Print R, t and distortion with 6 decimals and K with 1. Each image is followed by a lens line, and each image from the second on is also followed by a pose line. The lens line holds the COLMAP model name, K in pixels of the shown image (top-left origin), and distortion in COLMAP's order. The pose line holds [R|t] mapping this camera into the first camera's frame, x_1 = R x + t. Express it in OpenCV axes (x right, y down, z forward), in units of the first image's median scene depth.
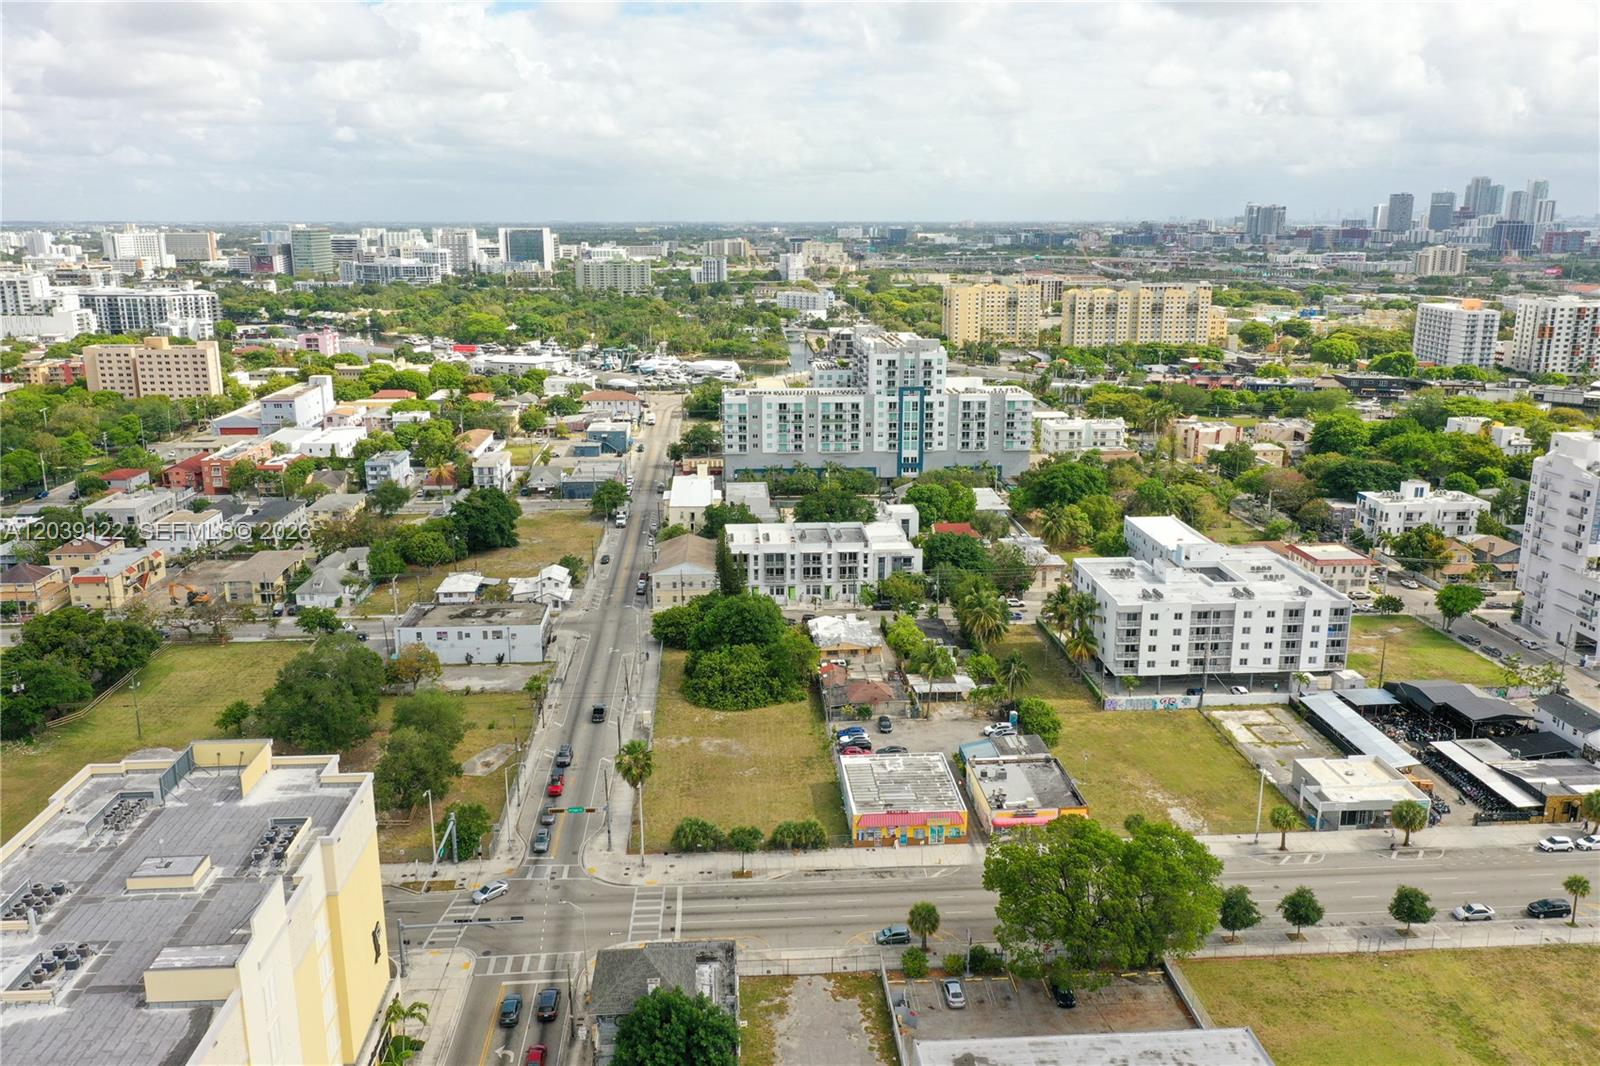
lens RADIAL K [[1257.2, 0, 807.8], [0, 1257.2, 539.2], [0, 0, 1]] dist [0.005573, 0.000528]
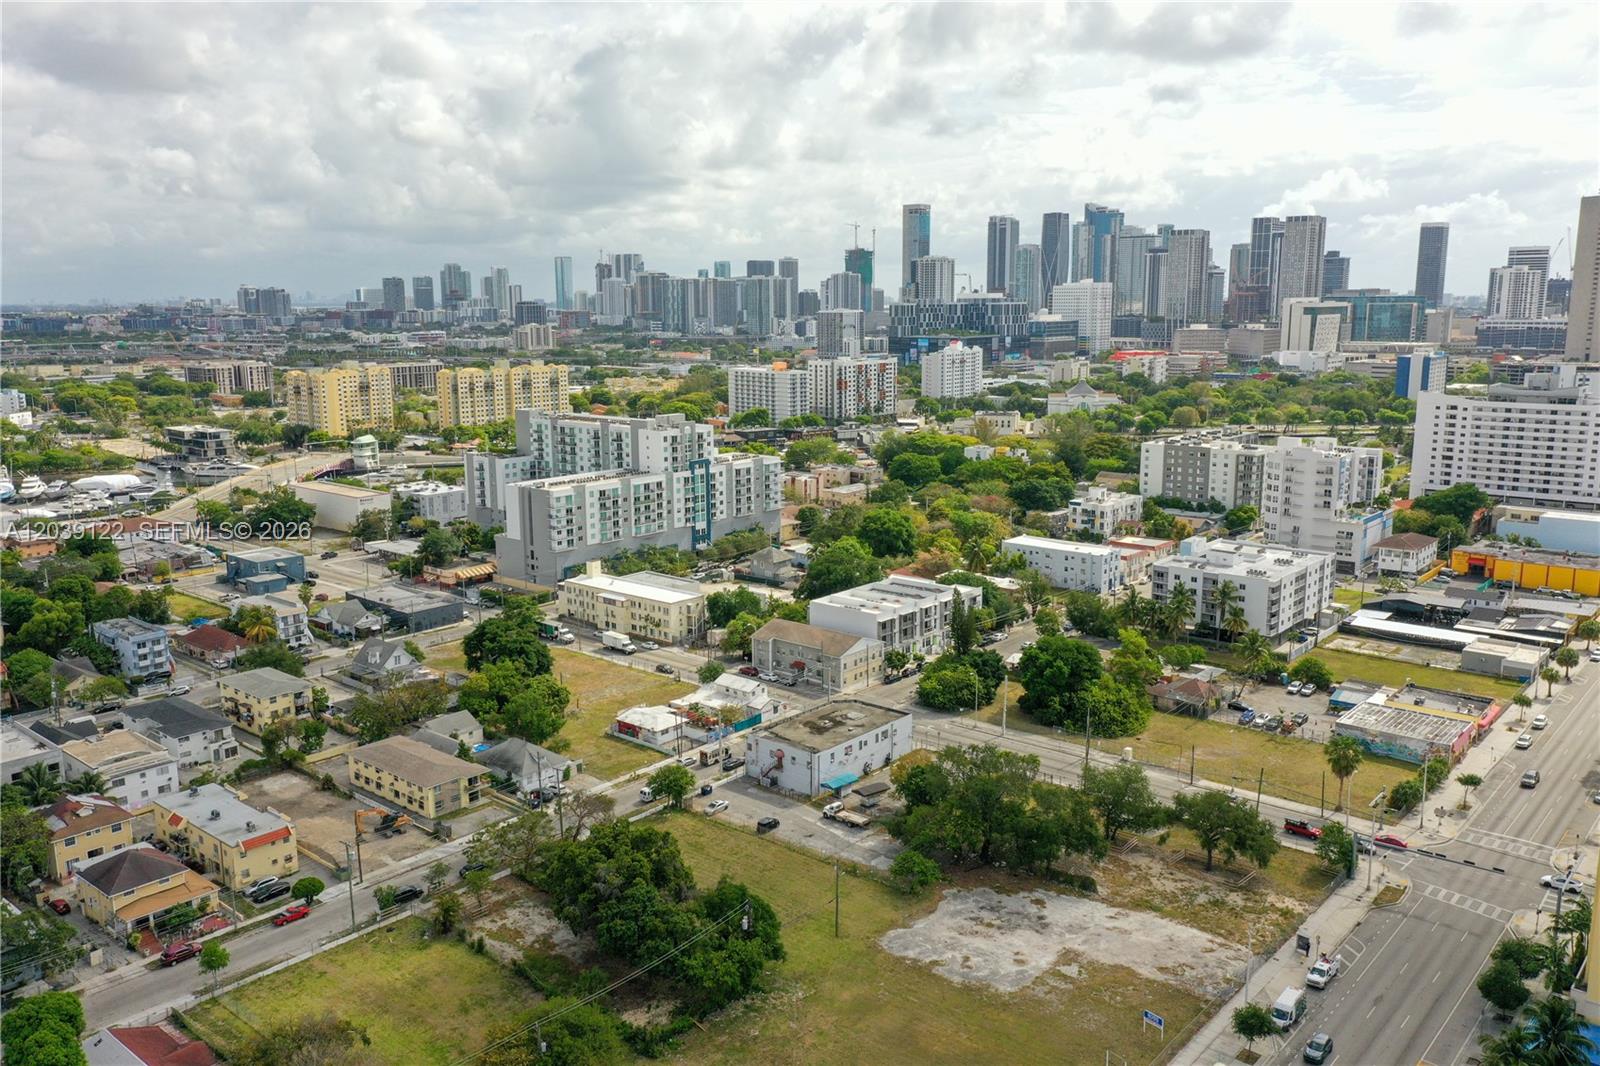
lens RADIAL K [[1257.2, 0, 805.0], [0, 1257.2, 532.5], [0, 0, 1]] dist [0.005573, 0.000528]
pose [[0.701281, -0.135528, 0.699884, -0.571477], [0.182546, 0.983169, 0.007474, -0.055328], [-0.689117, 0.122519, 0.714218, 0.221965]]
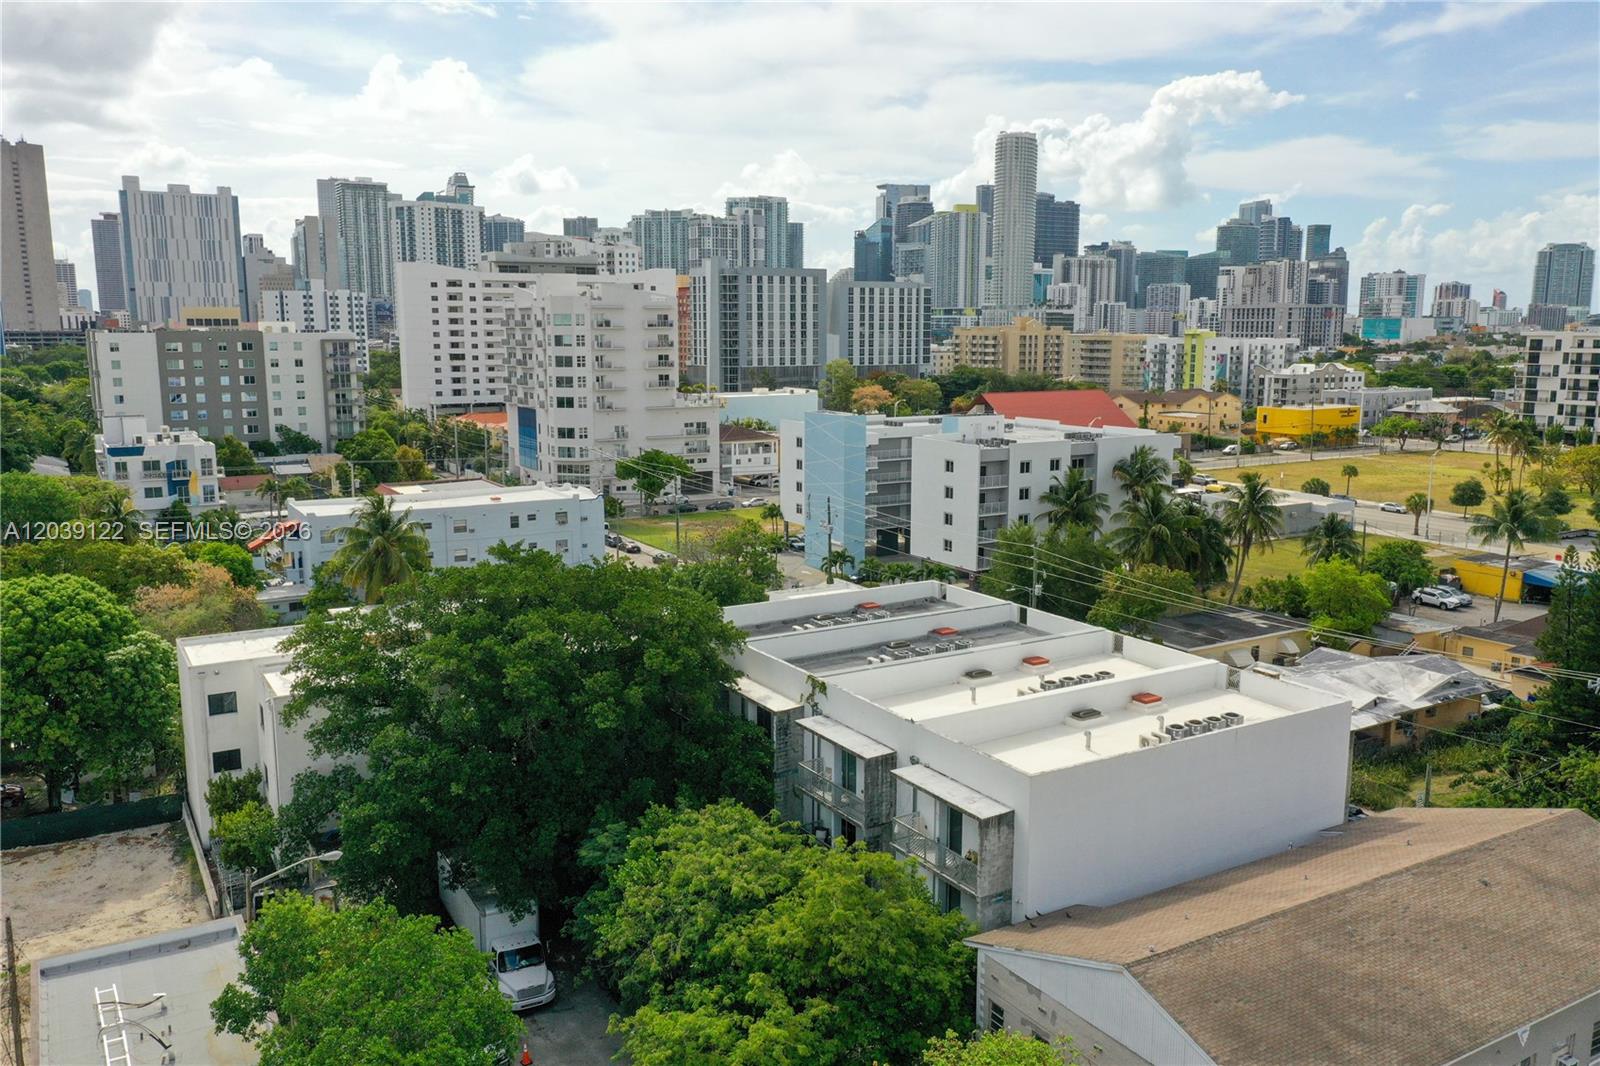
lens RADIAL K [[1257.2, 0, 791.6], [0, 1257.2, 540.5], [0, 0, 1]] dist [0.005573, 0.000528]
pose [[-0.453212, -0.150717, 0.878569, -0.145163], [0.219234, 0.936483, 0.273745, -0.070609], [-0.864023, 0.316676, -0.391383, 0.824002]]
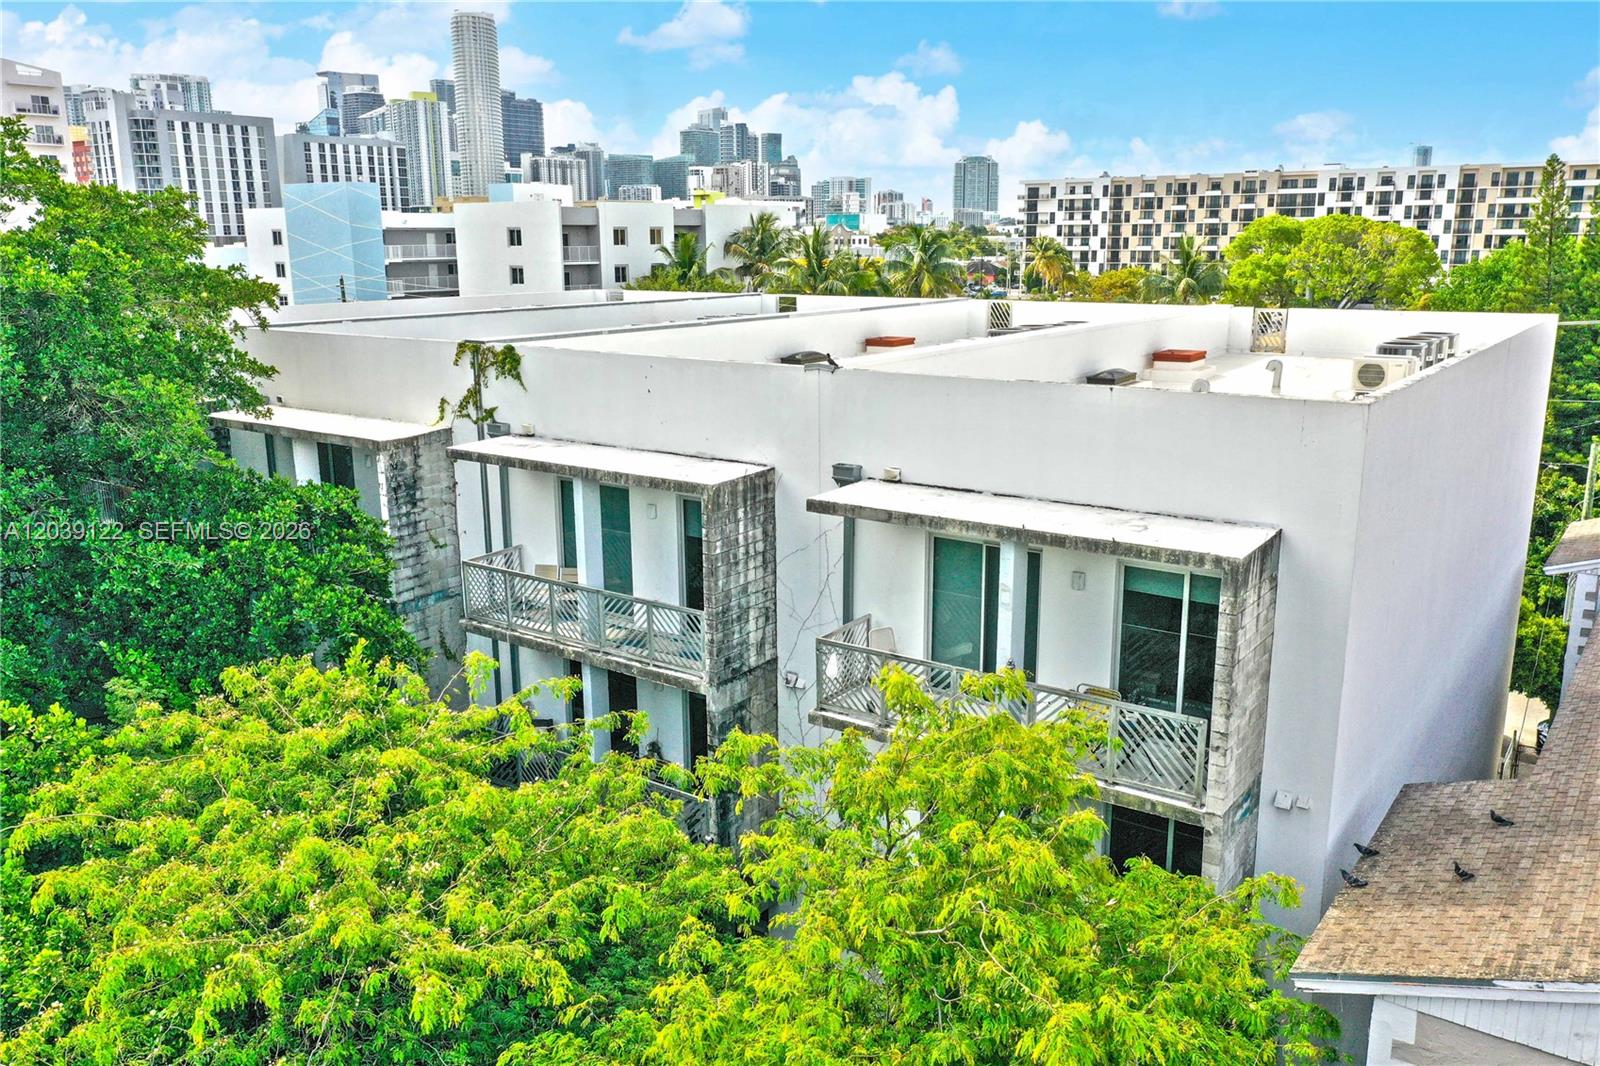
lens RADIAL K [[1257.2, 0, 799.6], [0, 1257.2, 542.4], [0, 0, 1]] dist [0.005573, 0.000528]
pose [[-0.774389, -0.145167, 0.615831, -0.019404], [0.159761, 0.896920, 0.412323, -0.001581], [-0.612207, 0.417684, -0.671374, 0.789081]]
